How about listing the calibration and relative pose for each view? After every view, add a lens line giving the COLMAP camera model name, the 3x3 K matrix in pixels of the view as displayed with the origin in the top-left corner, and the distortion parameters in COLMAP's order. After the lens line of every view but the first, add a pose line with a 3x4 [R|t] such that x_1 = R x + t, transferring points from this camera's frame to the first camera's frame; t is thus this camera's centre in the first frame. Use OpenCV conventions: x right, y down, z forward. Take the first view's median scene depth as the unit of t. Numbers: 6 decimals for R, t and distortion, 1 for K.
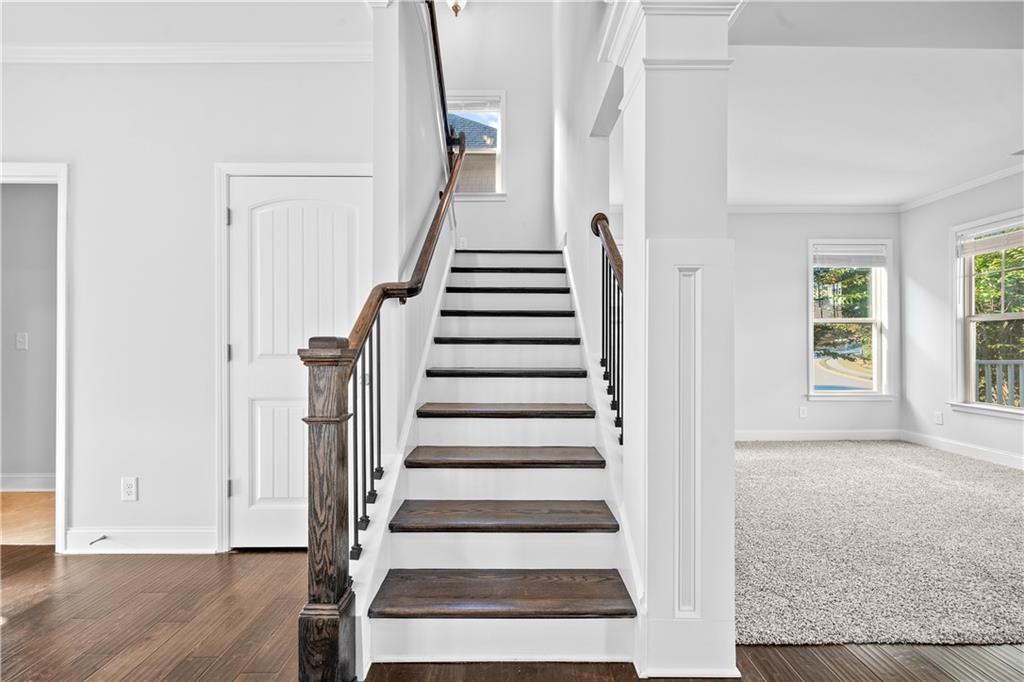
lens RADIAL K [[437.3, 0, 515.3], [0, 437.3, 340.7], [0, 0, 1]] dist [-0.002633, -0.000054]
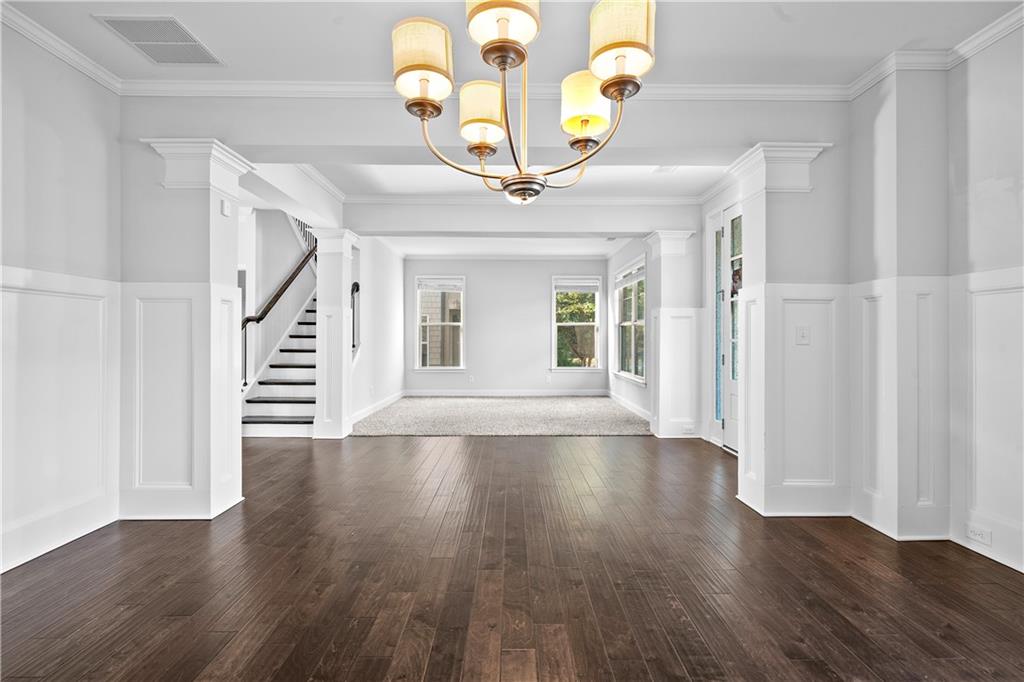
lens RADIAL K [[437.3, 0, 515.3], [0, 437.3, 340.7], [0, 0, 1]] dist [-0.002633, -0.000054]
pose [[0.999966, 0.001693, 0.008101, 0.536629], [-0.001801, 0.999909, 0.013333, -0.006551], [-0.008077, -0.013347, 0.999878, -0.697851]]
